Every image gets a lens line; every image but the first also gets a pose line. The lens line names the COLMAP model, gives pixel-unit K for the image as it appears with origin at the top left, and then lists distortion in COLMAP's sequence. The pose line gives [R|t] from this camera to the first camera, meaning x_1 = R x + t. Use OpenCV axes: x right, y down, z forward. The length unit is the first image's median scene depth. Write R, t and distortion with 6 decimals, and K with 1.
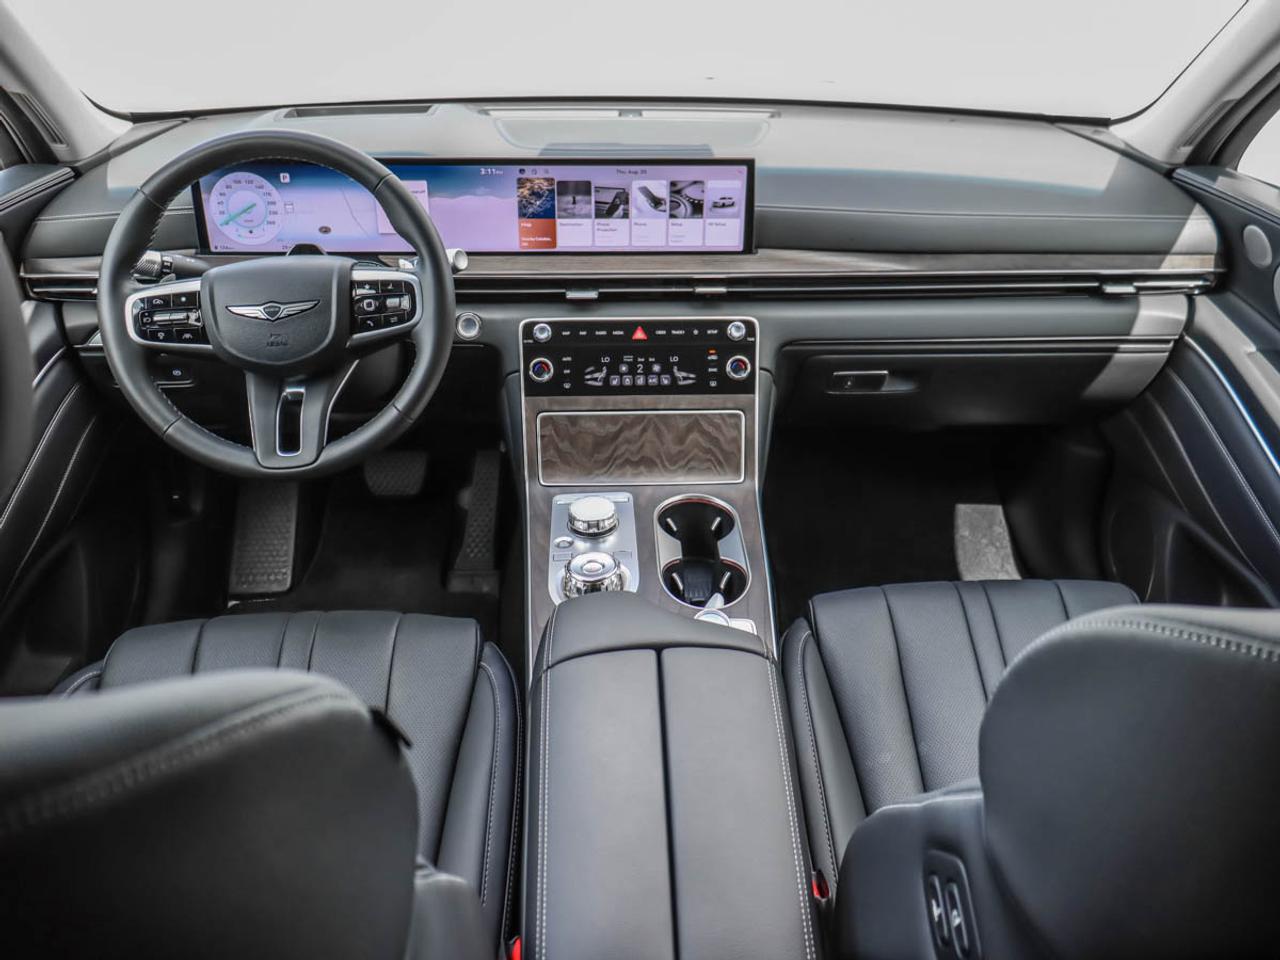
lens RADIAL K [[1039.7, 0, 649.9], [0, 1039.7, 423.5], [0, 0, 1]] dist [0.002059, -0.010772]
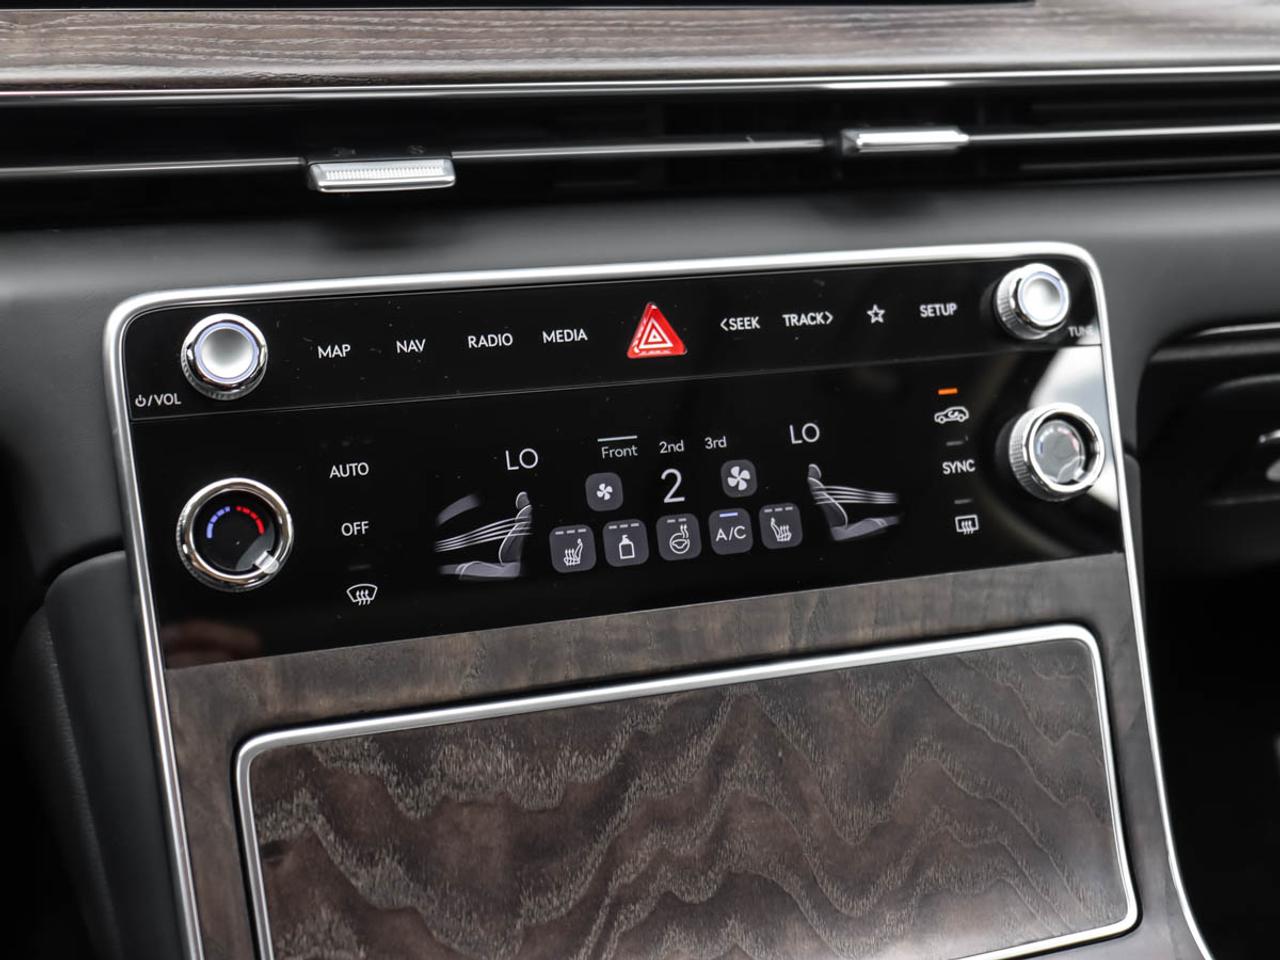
lens RADIAL K [[1652.5, 0, 632.3], [0, 1652.5, 472.8], [0, 0, 1]] dist [0.006242, 0.000000]
pose [[0.961785, -0.079476, 0.262016, -0.113405], [0.079151, 0.996793, 0.011814, -0.060878], [-0.262115, 0.009376, 0.964991, 0.652783]]
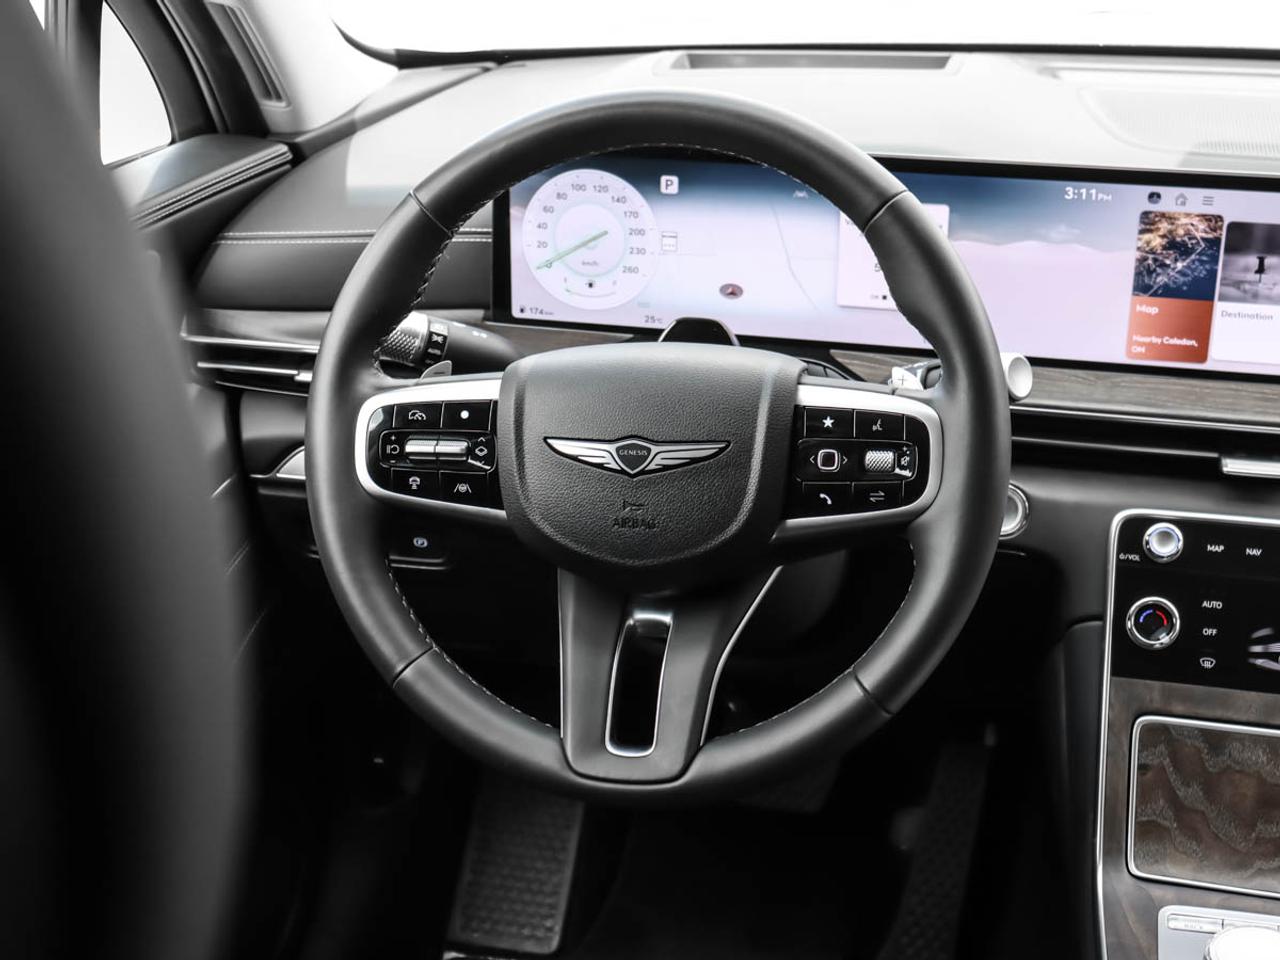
lens RADIAL K [[1844.3, 0, 642.3], [0, 1844.3, 474.3], [0, 0, 1]] dist [-0.011288, 0.000000]
pose [[0.956519, 0.095822, -0.275480, -0.101968], [-0.117217, 0.991154, -0.062241, -0.038913], [0.267079, 0.091825, 0.959290, 0.148229]]
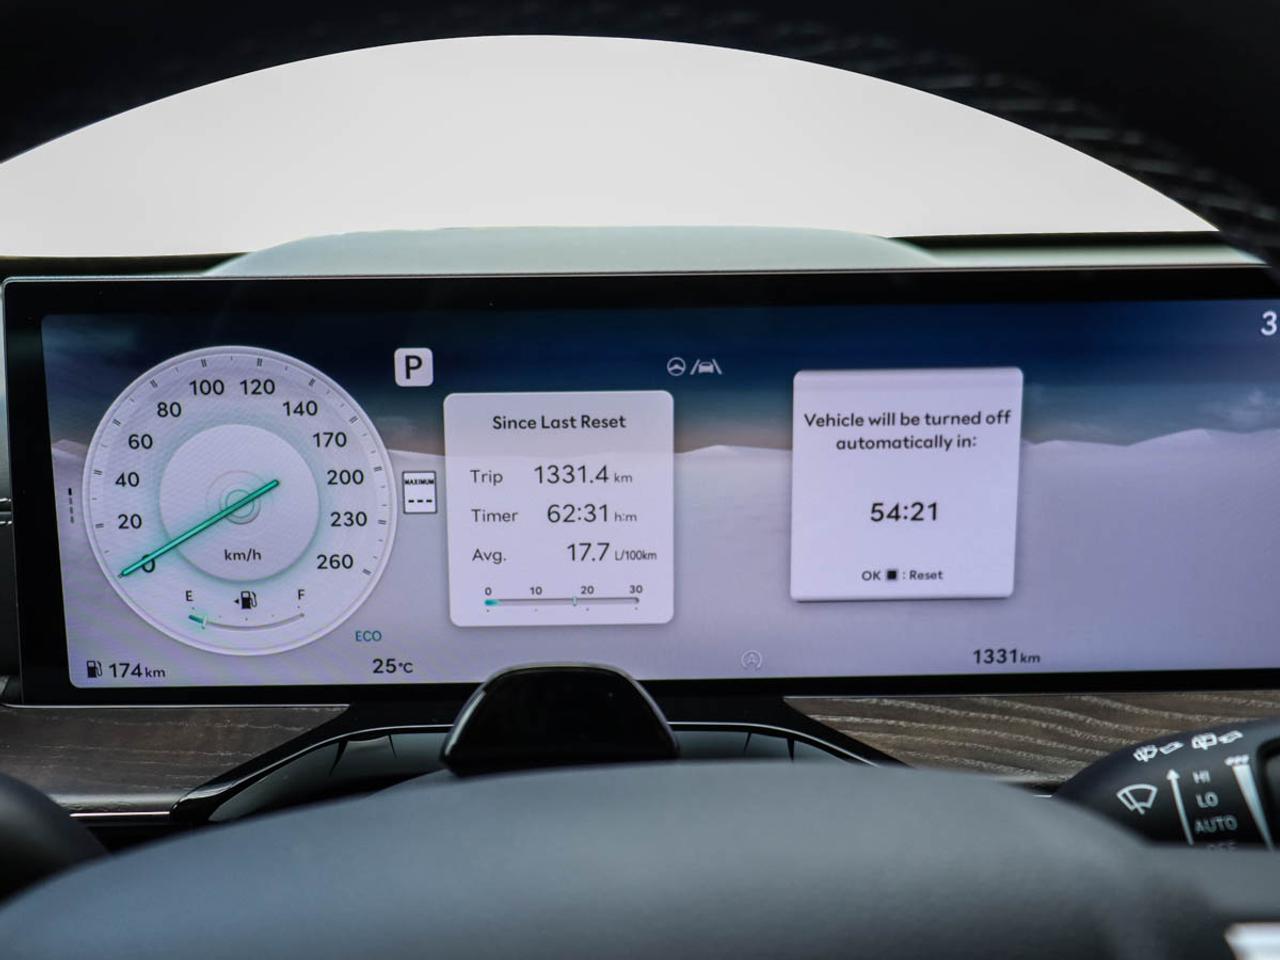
lens RADIAL K [[1039.7, 0, 638.1], [0, 1039.7, 470.4], [0, 0, 1]] dist [0.002059, -0.010772]
pose [[0.999488, -0.018912, -0.025803, -0.291621], [0.010124, 0.952090, -0.305651, -0.141219], [0.030347, 0.305233, 0.951794, 0.778020]]
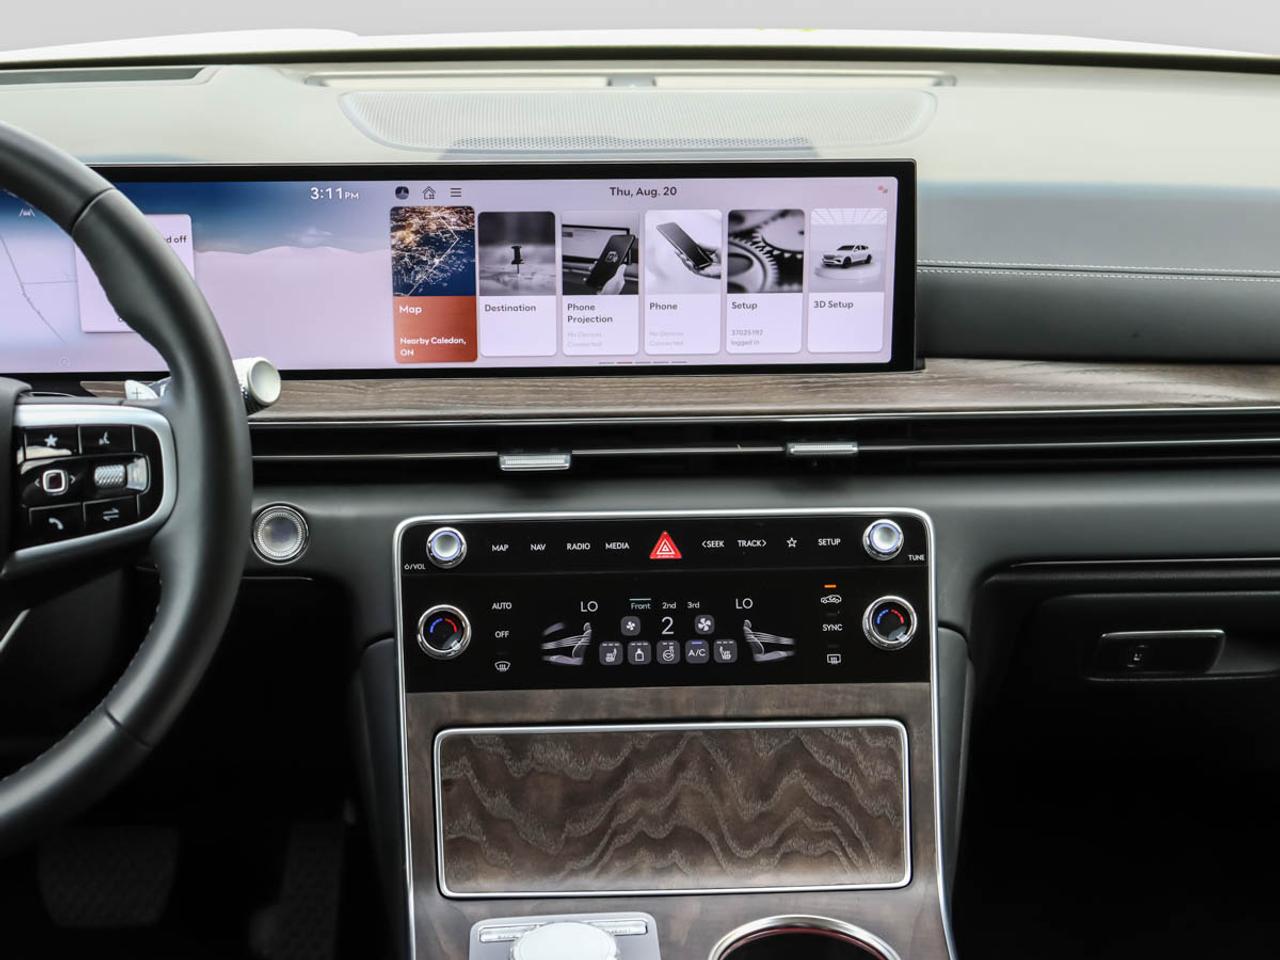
lens RADIAL K [[2150.3, 0, 634.3], [0, 2150.3, 485.9], [0, 0, 1]] dist [0.053369, 0.000000]
pose [[0.999940, -0.010524, -0.003171, -0.020083], [0.010018, 0.991331, -0.131003, 0.007834], [0.004523, 0.130964, 0.991377, 0.086922]]
